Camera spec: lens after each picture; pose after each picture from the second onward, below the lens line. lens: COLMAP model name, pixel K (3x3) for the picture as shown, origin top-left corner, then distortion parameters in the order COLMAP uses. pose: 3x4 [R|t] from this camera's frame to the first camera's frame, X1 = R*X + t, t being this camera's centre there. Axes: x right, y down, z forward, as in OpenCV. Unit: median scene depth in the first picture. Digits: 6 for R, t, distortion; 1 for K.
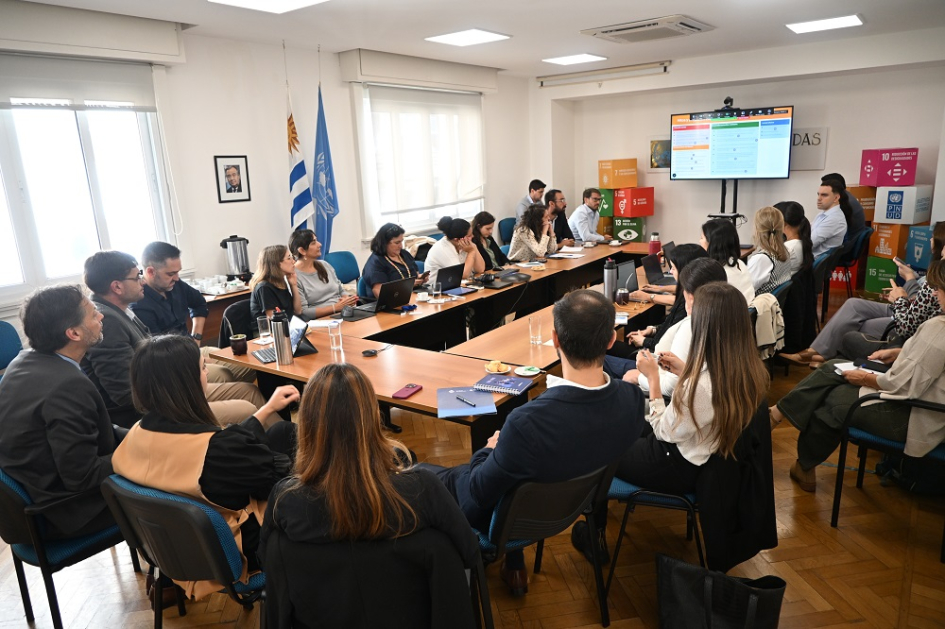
lens RADIAL K [[653.6, 0, 472.5], [0, 653.6, 314.5], [0, 0, 1]] dist [0.001173, 0.000320]
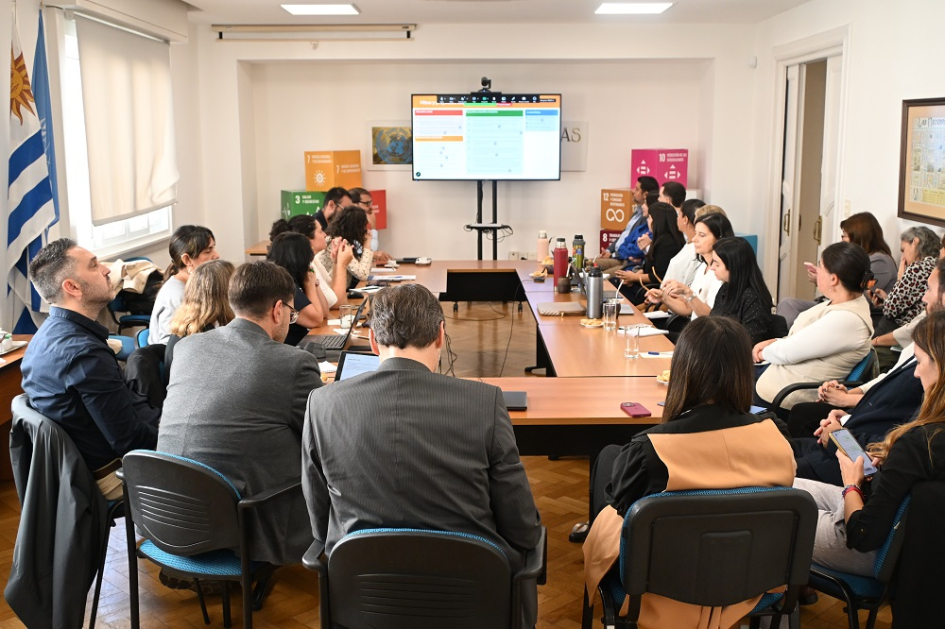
lens RADIAL K [[1071.6, 0, 472.5], [0, 1071.6, 314.5], [0, 0, 1]] dist [0.001801, -0.001784]
pose [[0.801488, -0.055494, 0.595431, -0.552442], [0.109140, 0.992536, -0.054405, 0.027311], [-0.587967, 0.108591, 0.801563, 0.003899]]
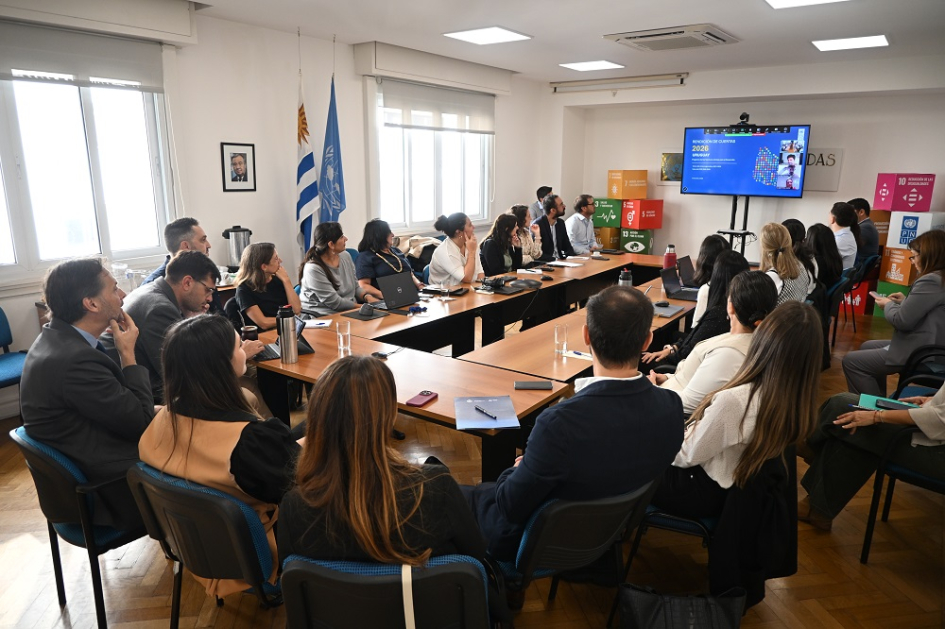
lens RADIAL K [[653.6, 0, 472.5], [0, 653.6, 314.5], [0, 0, 1]] dist [0.001173, 0.000320]
pose [[0.998647, 0.050290, 0.013221, -0.022099], [-0.050180, 0.998704, -0.008485, 0.000607], [-0.013631, 0.007810, 0.999877, 0.028942]]
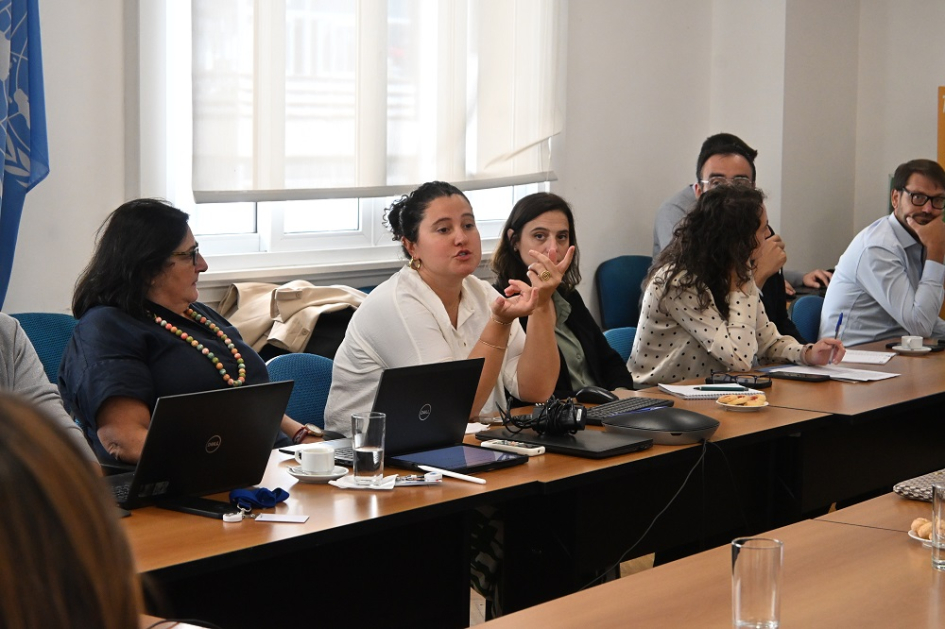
lens RADIAL K [[2030.4, 0, 472.5], [0, 2030.4, 314.5], [0, 0, 1]] dist [0.059066, 0.187508]
pose [[0.998100, 0.060278, -0.012777, -0.004219], [-0.061483, 0.987955, -0.142003, 0.021502], [0.004064, 0.142518, 0.989784, 0.142512]]
